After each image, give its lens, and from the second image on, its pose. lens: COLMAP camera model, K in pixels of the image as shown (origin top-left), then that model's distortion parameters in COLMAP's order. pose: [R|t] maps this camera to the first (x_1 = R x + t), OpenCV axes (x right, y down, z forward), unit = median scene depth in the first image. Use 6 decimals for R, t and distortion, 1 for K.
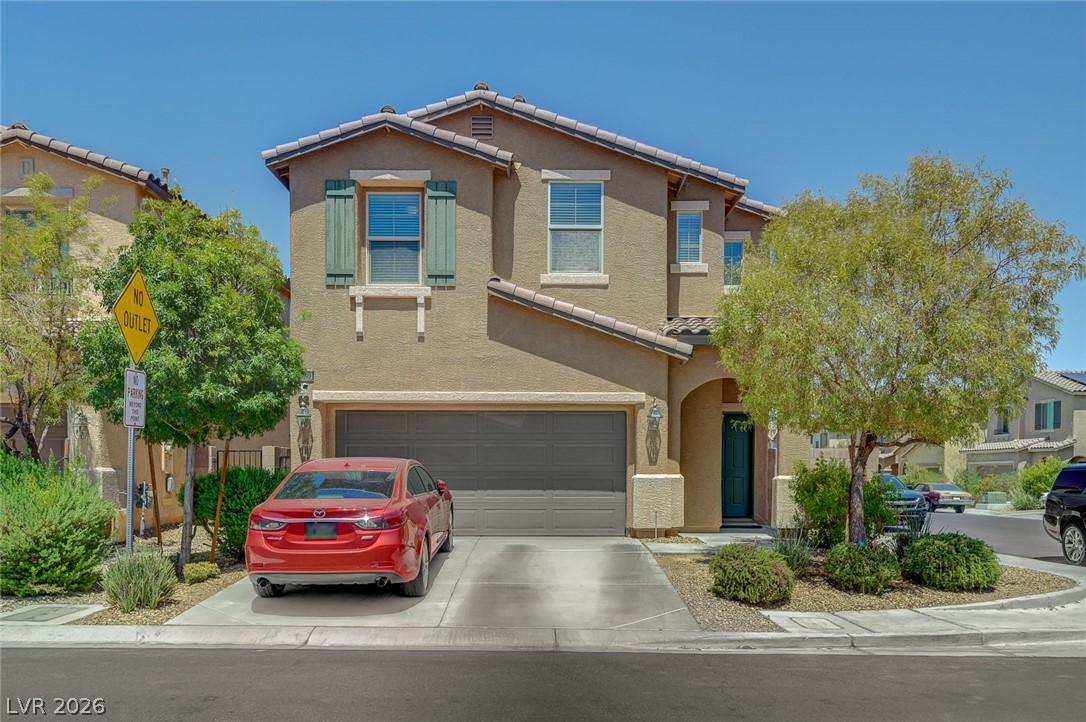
lens RADIAL K [[824.2, 0, 543.1], [0, 824.2, 382.5], [0, 0, 1]] dist [0.006273, 0.003214]
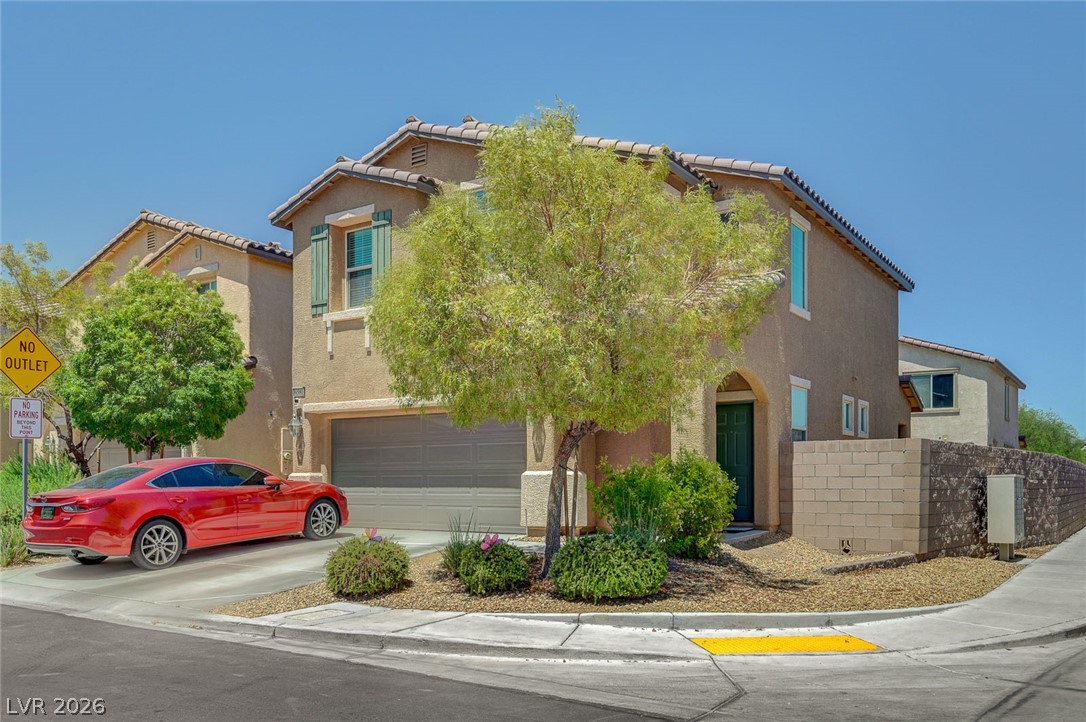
lens RADIAL K [[814.1, 0, 543.0], [0, 814.1, 361.0], [0, 0, 1]] dist [0.000132, 0.000346]
pose [[0.844821, -0.082440, -0.528659, 0.635787], [0.062414, 0.996497, -0.055655, 0.034656], [0.531396, 0.014023, 0.847008, 0.180681]]
